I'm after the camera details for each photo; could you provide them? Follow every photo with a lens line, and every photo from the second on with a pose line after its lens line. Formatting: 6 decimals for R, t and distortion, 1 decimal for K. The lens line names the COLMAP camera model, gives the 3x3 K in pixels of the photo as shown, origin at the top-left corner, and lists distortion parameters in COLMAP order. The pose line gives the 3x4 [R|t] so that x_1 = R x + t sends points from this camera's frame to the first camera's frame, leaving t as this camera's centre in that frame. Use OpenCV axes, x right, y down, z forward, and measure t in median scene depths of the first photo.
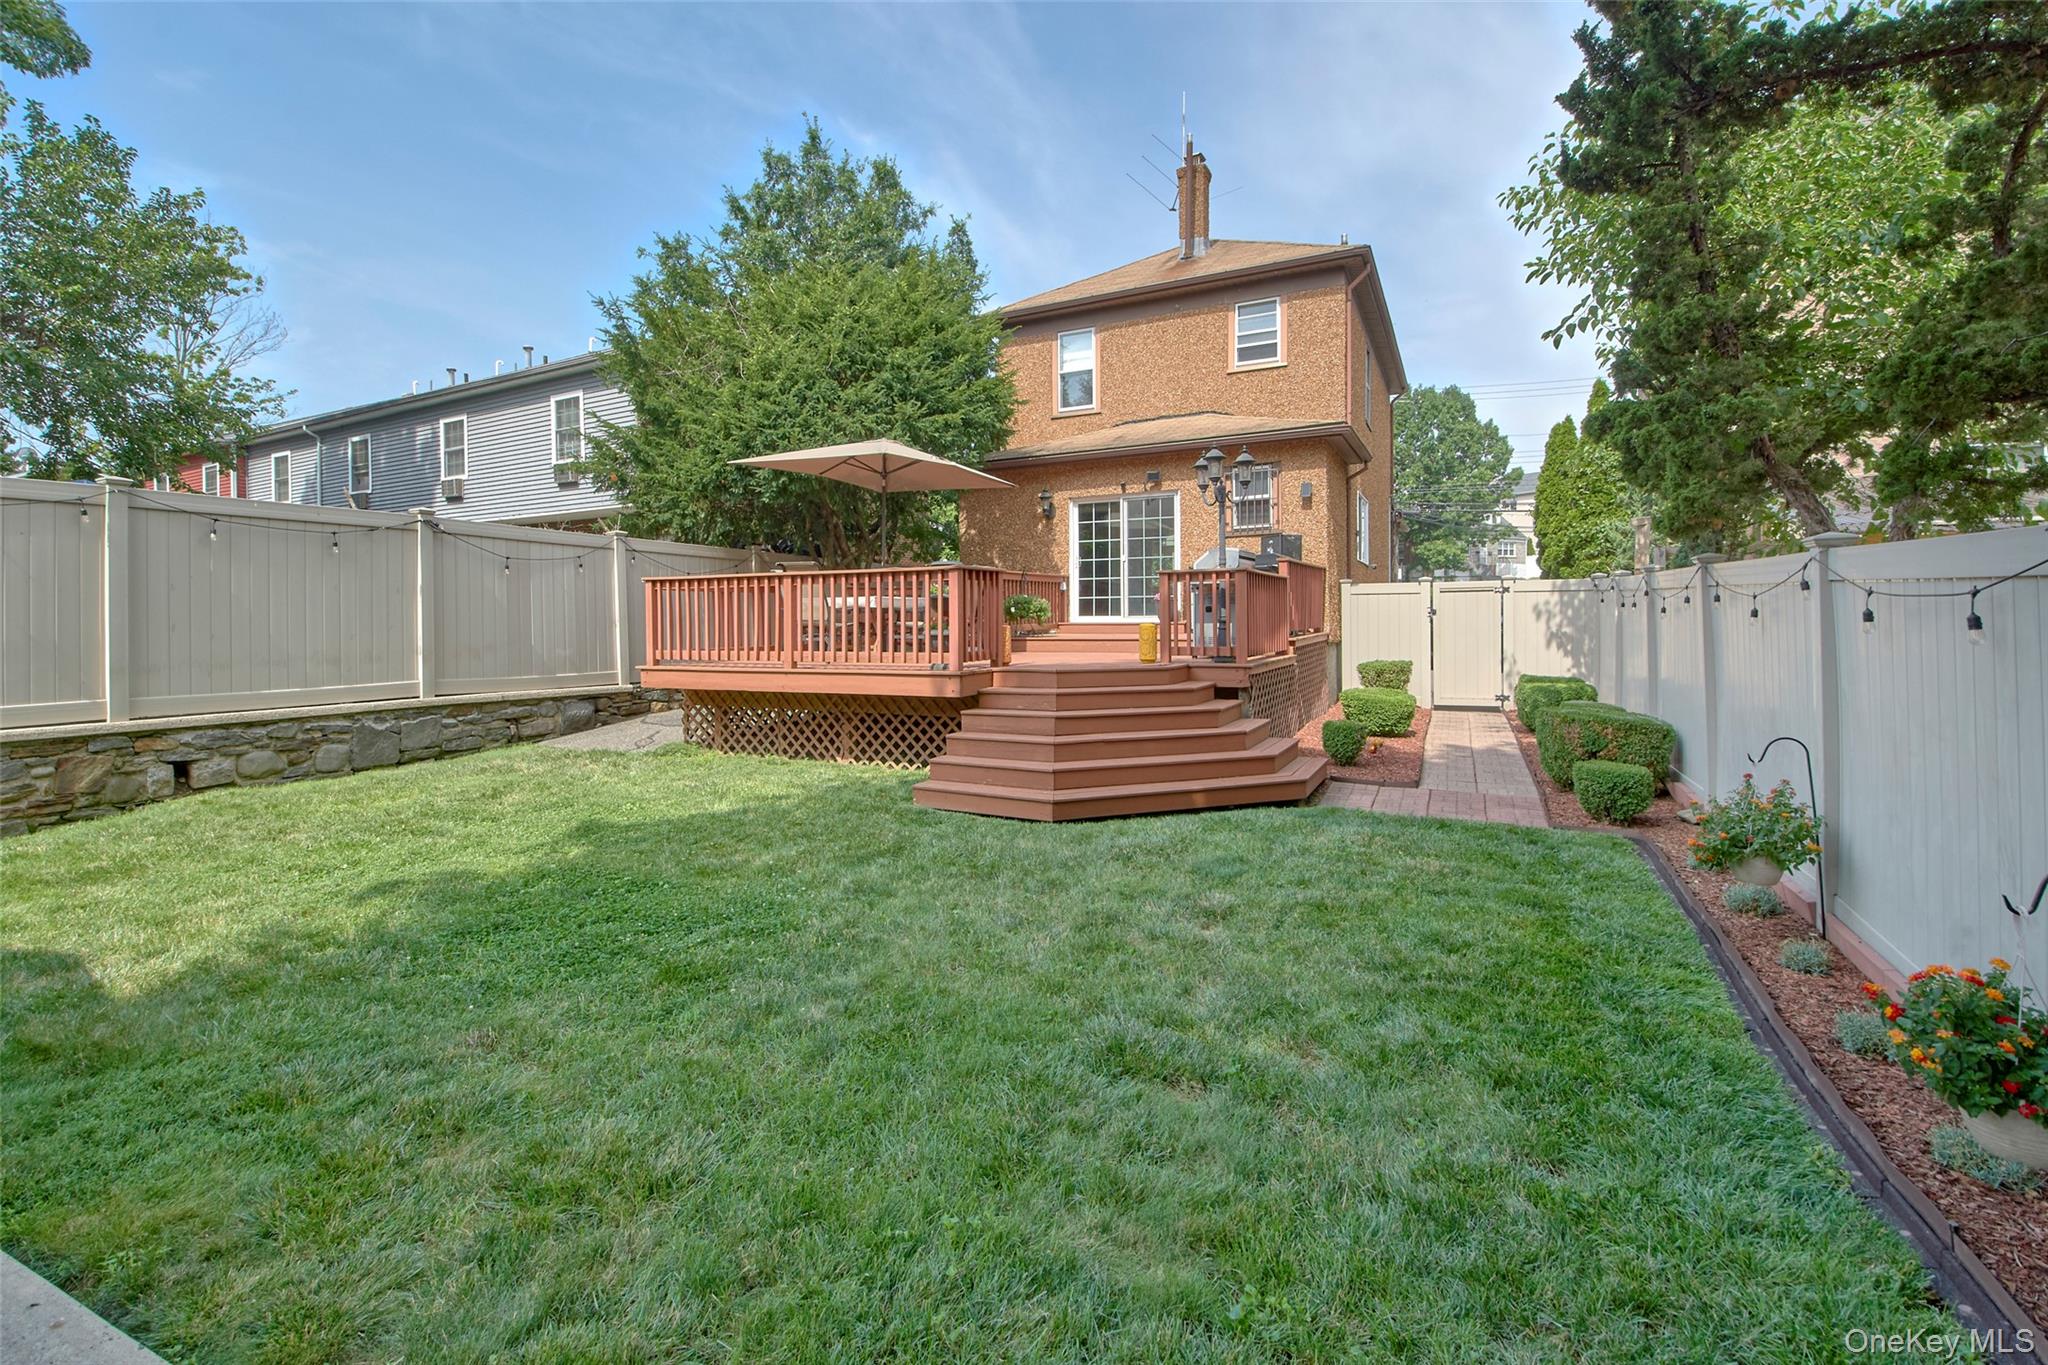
lens RADIAL K [[879.4, 0, 1024.5], [0, 879.4, 629.4], [0, 0, 1]] dist [0.019105, -0.016296]
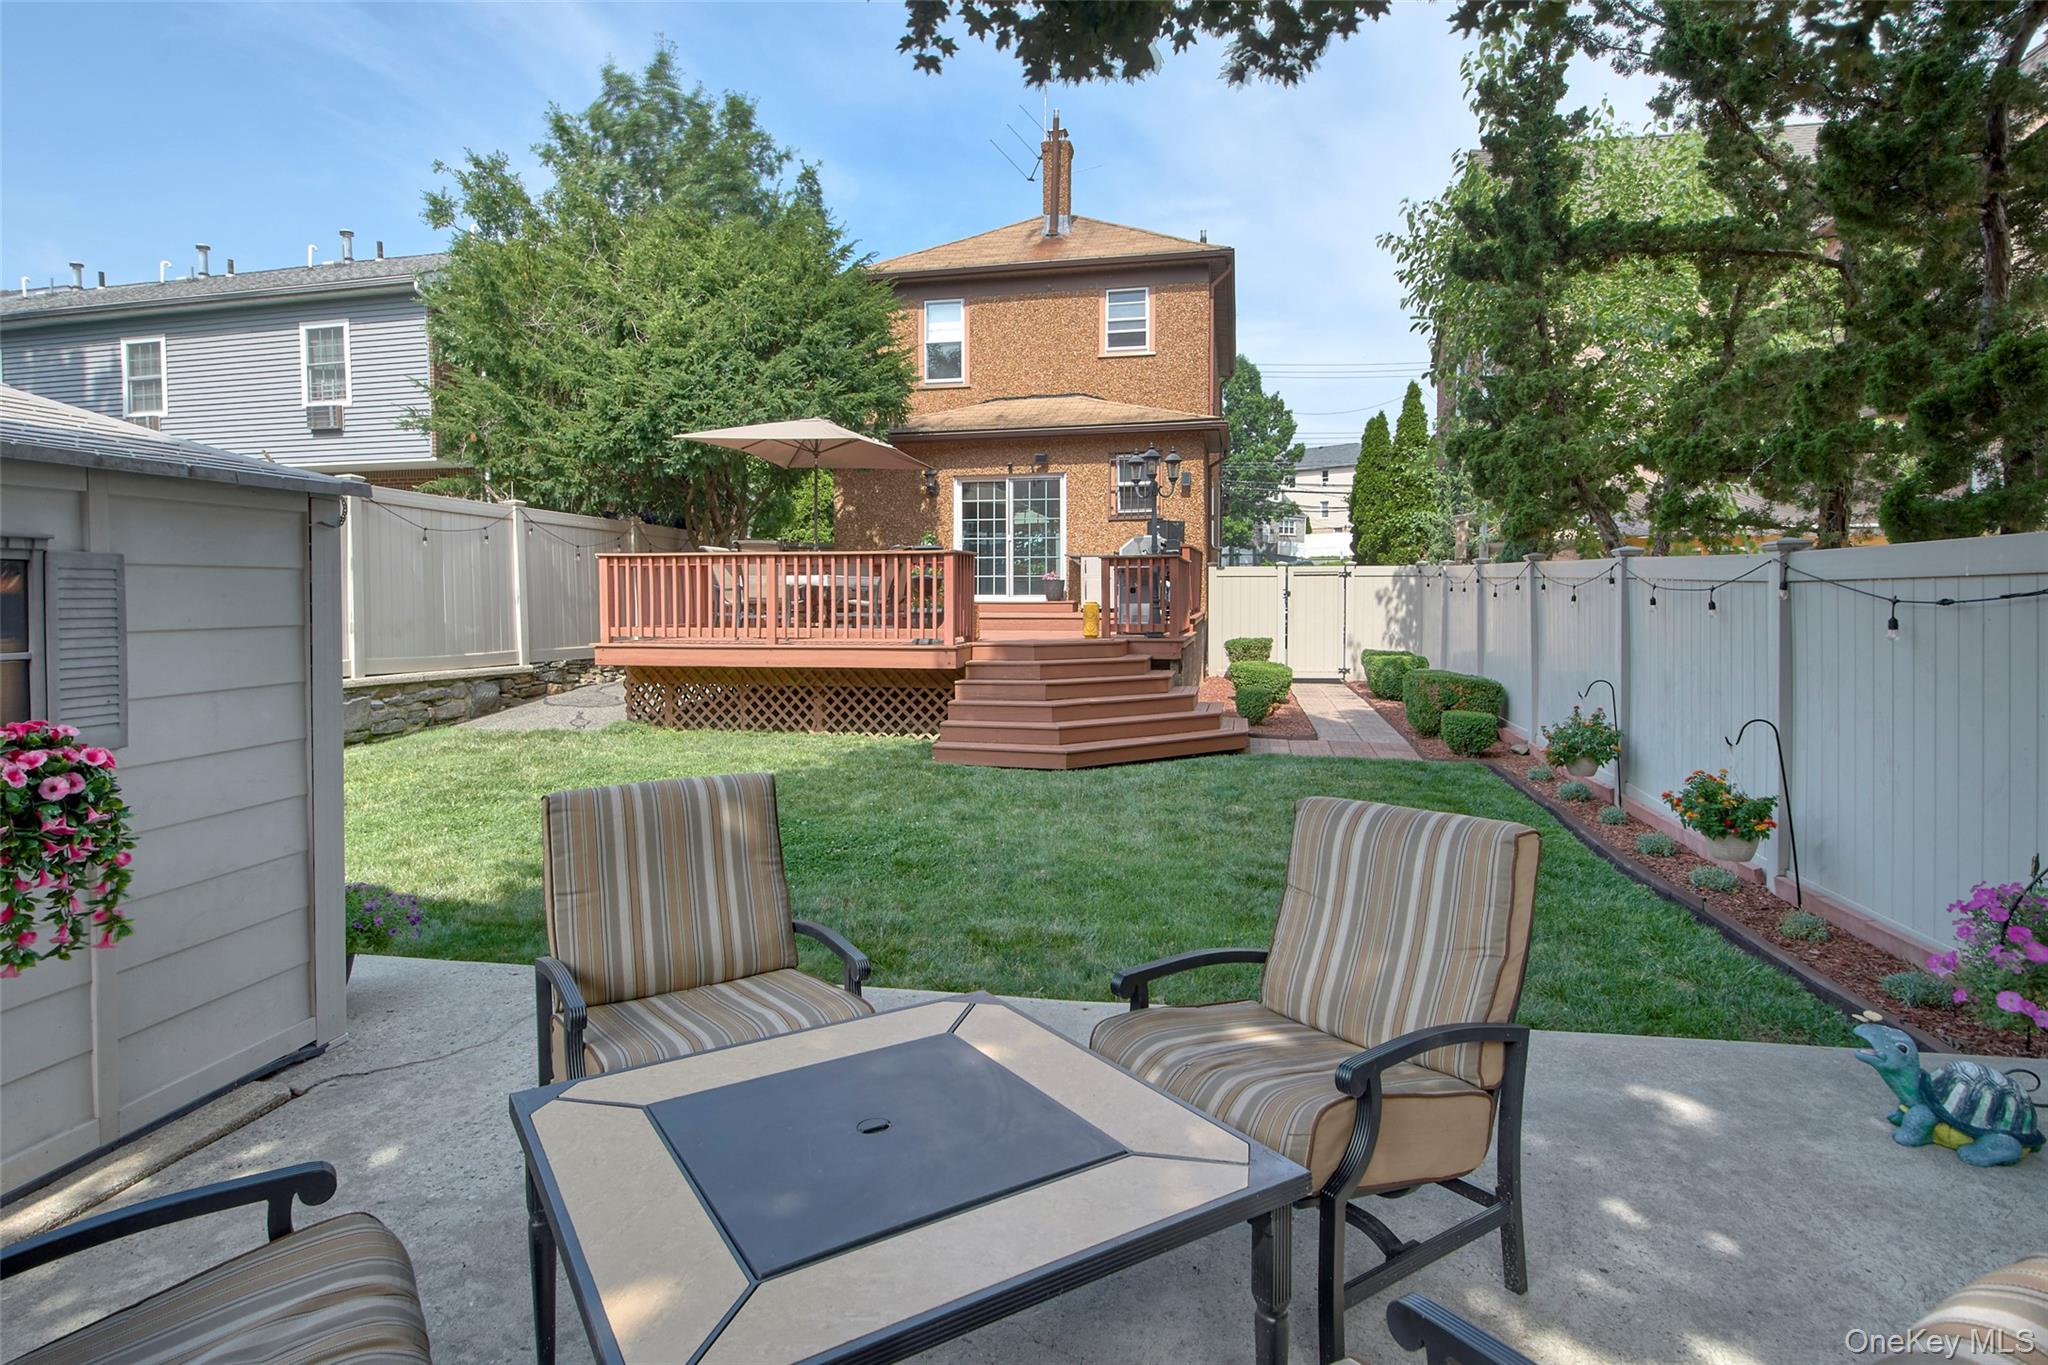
lens RADIAL K [[1006.1, 0, 1020.8], [0, 1006.1, 639.2], [0, 0, 1]] dist [0.016912, -0.000072]
pose [[0.970085, -0.003454, 0.242743, -0.203110], [-0.003960, 0.999541, 0.030047, 0.000927], [-0.242735, -0.030109, 0.969625, -0.171219]]
